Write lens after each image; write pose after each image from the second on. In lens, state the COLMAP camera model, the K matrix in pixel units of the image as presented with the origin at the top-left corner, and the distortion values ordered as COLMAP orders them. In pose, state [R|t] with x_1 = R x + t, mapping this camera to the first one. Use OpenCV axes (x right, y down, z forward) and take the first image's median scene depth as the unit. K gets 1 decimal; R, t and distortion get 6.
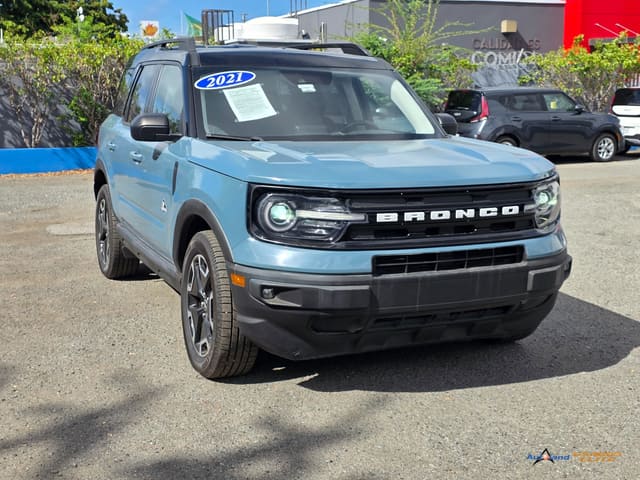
lens RADIAL K [[873.6, 0, 327.5], [0, 873.6, 249.9], [0, 0, 1]] dist [0.075284, 0.000000]
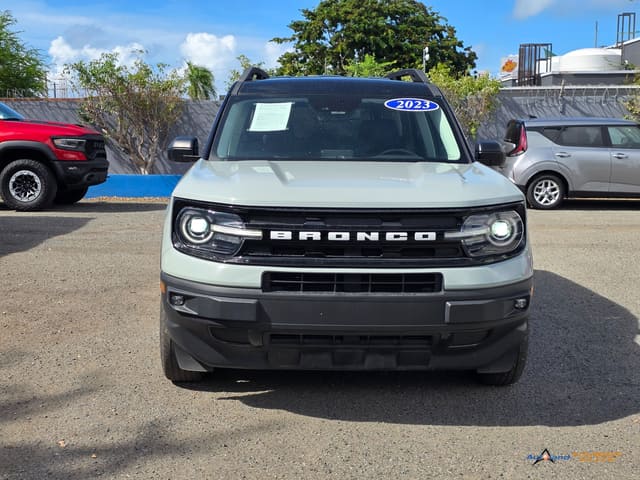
lens RADIAL K [[873.6, 0, 320.8], [0, 873.6, 243.5], [0, 0, 1]] dist [0.075284, 0.000000]
pose [[0.915517, 0.057206, -0.398190, 0.479824], [-0.075497, 0.996683, -0.030394, 0.000678], [0.395130, 0.057888, 0.916799, 0.066243]]
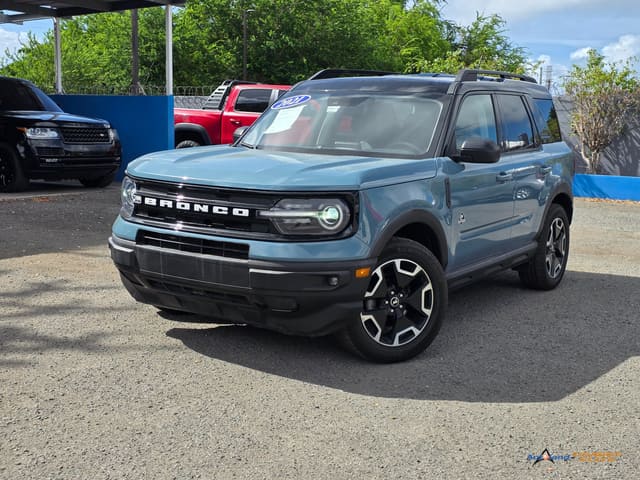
lens RADIAL K [[873.6, 0, 314.7], [0, 873.6, 241.3], [0, 0, 1]] dist [0.075284, 0.000000]
pose [[0.548047, 0.138916, -0.824831, 1.188273], [-0.179207, 0.982715, 0.046435, -0.076964], [0.817025, 0.122367, 0.563469, 0.431312]]
